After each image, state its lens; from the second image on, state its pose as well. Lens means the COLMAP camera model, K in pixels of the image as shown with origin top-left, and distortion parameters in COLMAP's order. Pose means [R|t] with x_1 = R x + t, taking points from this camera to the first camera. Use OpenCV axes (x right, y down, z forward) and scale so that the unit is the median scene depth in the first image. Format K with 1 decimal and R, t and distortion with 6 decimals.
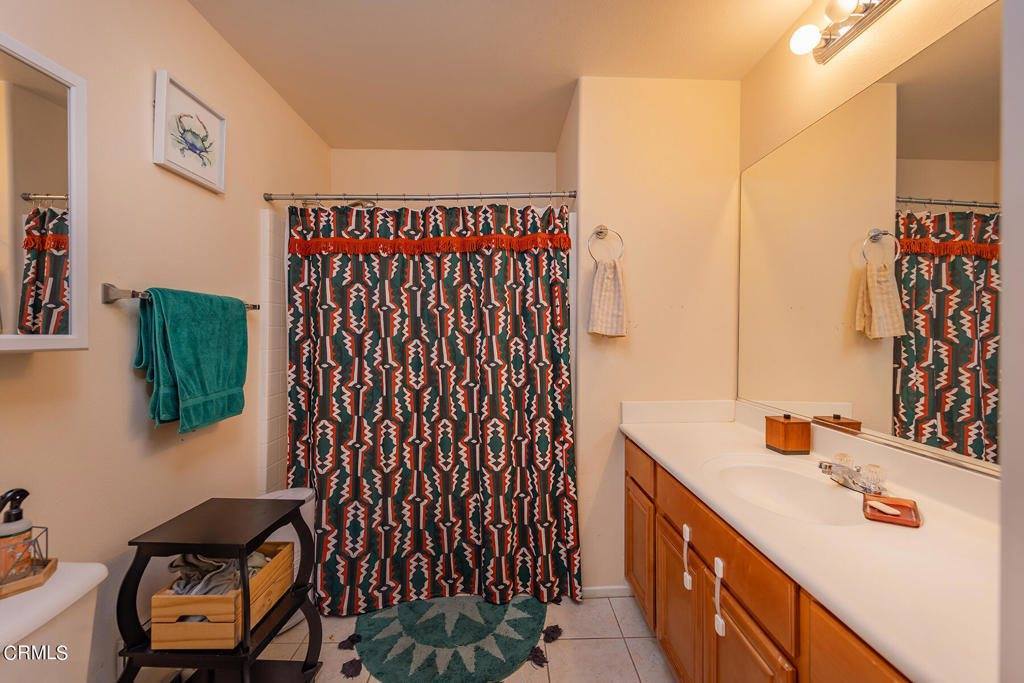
lens RADIAL K [[422.9, 0, 515.9], [0, 422.9, 339.6], [0, 0, 1]] dist [0.000872, 0.000000]
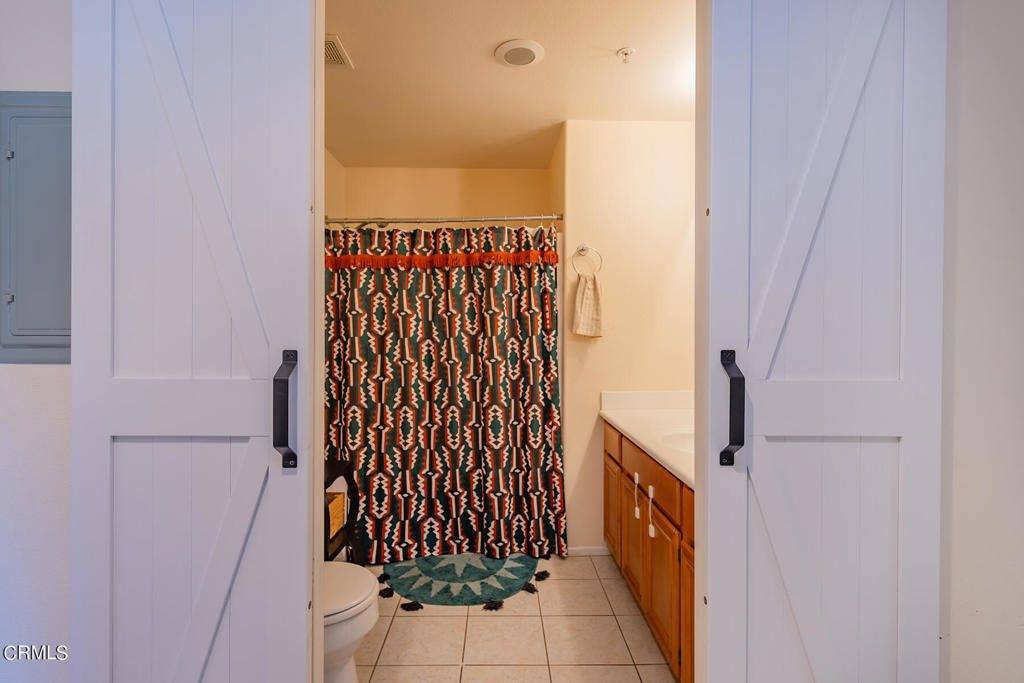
lens RADIAL K [[501.7, 0, 508.9], [0, 501.7, 339.6], [0, 0, 1]] dist [-0.000202, -0.000001]
pose [[0.999999, -0.001036, -0.000600, -0.008506], [0.001032, 0.999972, -0.007464, 0.010779], [0.000608, 0.007463, 0.999972, -0.422853]]
